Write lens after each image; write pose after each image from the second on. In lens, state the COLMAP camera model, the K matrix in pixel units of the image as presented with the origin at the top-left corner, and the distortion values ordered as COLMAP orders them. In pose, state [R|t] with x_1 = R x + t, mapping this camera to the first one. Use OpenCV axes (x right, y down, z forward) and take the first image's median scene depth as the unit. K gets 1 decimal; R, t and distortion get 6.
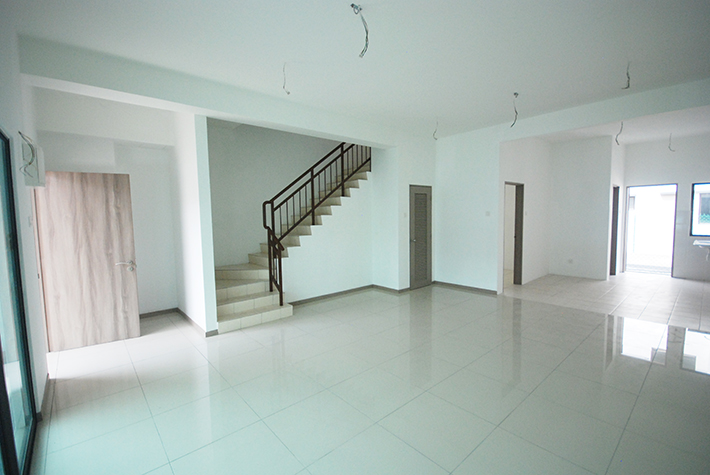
lens RADIAL K [[313.3, 0, 355.0], [0, 313.3, 237.5], [0, 0, 1]] dist [-0.010966, -0.000635]
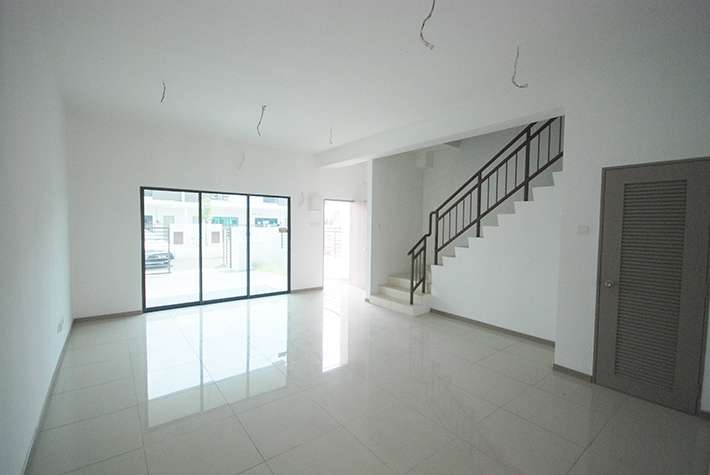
lens RADIAL K [[313.3, 0, 355.0], [0, 313.3, 237.5], [0, 0, 1]] dist [-0.010966, -0.000635]
pose [[-0.060149, 0.062345, -0.996241, 0.707213], [-0.078177, 0.994688, 0.066968, -0.065378], [0.995123, 0.081912, -0.054956, 0.667023]]
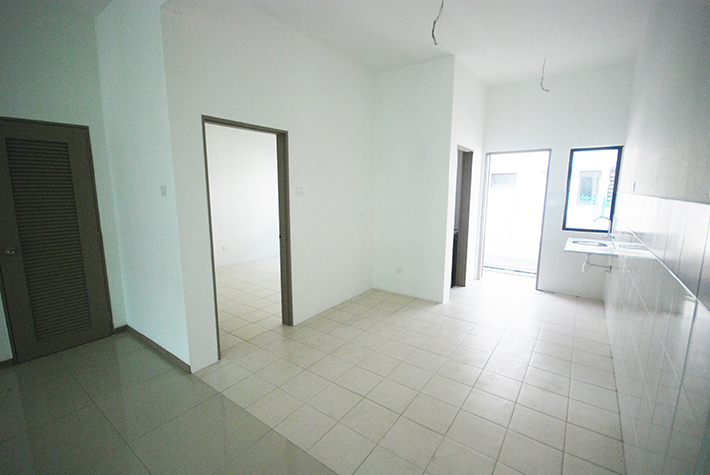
lens RADIAL K [[313.3, 0, 355.0], [0, 313.3, 237.5], [0, 0, 1]] dist [-0.010966, -0.000635]
pose [[0.973533, -0.011240, 0.228270, 0.567937], [-0.009328, 0.996004, 0.088825, -0.053033], [-0.228356, -0.088603, 0.969537, 0.516046]]
